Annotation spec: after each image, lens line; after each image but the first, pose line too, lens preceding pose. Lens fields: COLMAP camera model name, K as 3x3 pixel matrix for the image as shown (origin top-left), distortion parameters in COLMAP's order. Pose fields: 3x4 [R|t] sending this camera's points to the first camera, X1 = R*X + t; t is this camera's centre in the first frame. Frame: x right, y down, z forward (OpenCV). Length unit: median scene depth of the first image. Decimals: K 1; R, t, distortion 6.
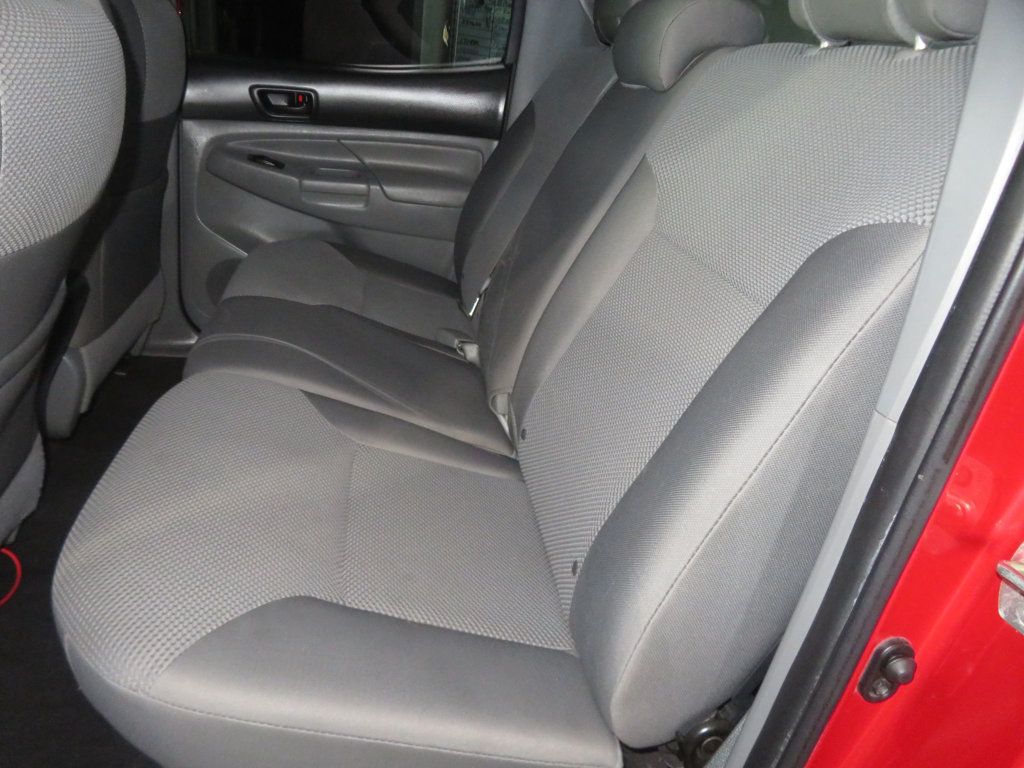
lens RADIAL K [[736.0, 0, 512.0], [0, 736.0, 384.0], [0, 0, 1]] dist [-0.000425, 0.002332]
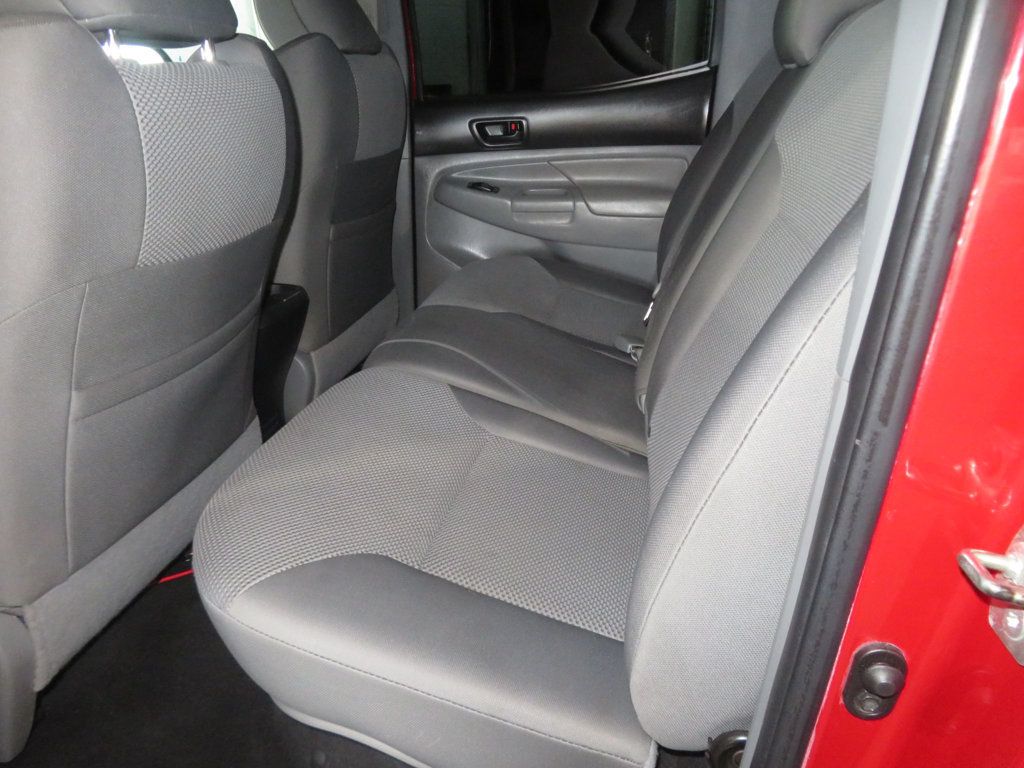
lens RADIAL K [[736.0, 0, 512.0], [0, 736.0, 384.0], [0, 0, 1]] dist [-0.000425, 0.002332]
pose [[0.929605, 0.014019, -0.368291, 0.114133], [-0.027231, 0.999158, -0.030702, 0.022165], [0.367551, 0.038569, 0.929203, 0.011396]]
